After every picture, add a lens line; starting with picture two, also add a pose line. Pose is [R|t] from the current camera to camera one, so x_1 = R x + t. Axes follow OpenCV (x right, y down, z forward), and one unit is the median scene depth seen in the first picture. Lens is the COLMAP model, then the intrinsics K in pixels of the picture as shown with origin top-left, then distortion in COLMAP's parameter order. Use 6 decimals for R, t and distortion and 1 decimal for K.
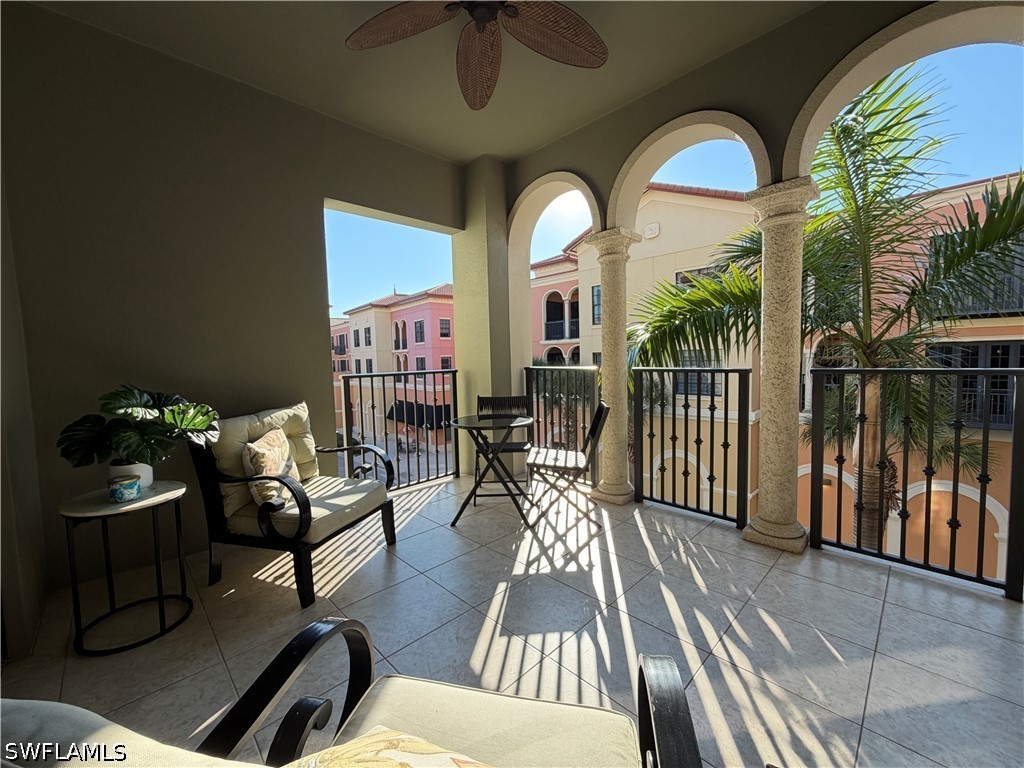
lens RADIAL K [[407.9, 0, 508.1], [0, 407.9, 383.2], [0, 0, 1]] dist [0.000296, 0.000077]
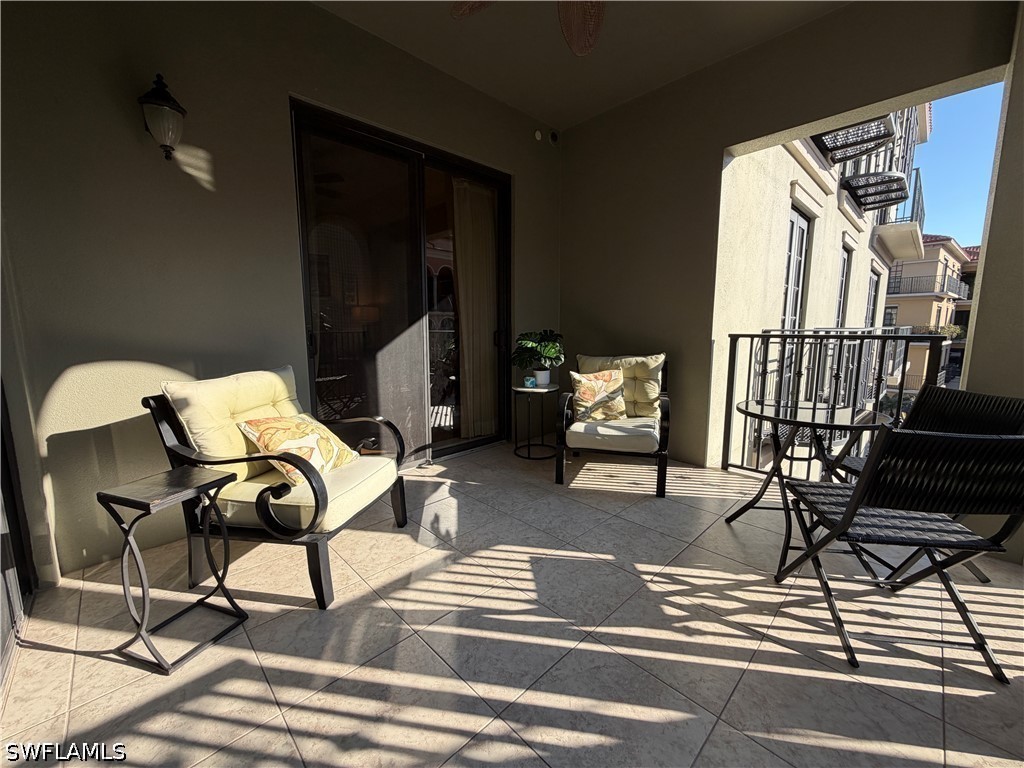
lens RADIAL K [[407.9, 0, 511.5], [0, 407.9, 384.3], [0, 0, 1]] dist [0.000296, 0.000077]
pose [[-0.008756, 0.159090, -0.987225, 0.777646], [-0.062528, 0.985244, 0.159325, -0.030180], [0.998005, 0.063125, 0.001321, 0.680674]]
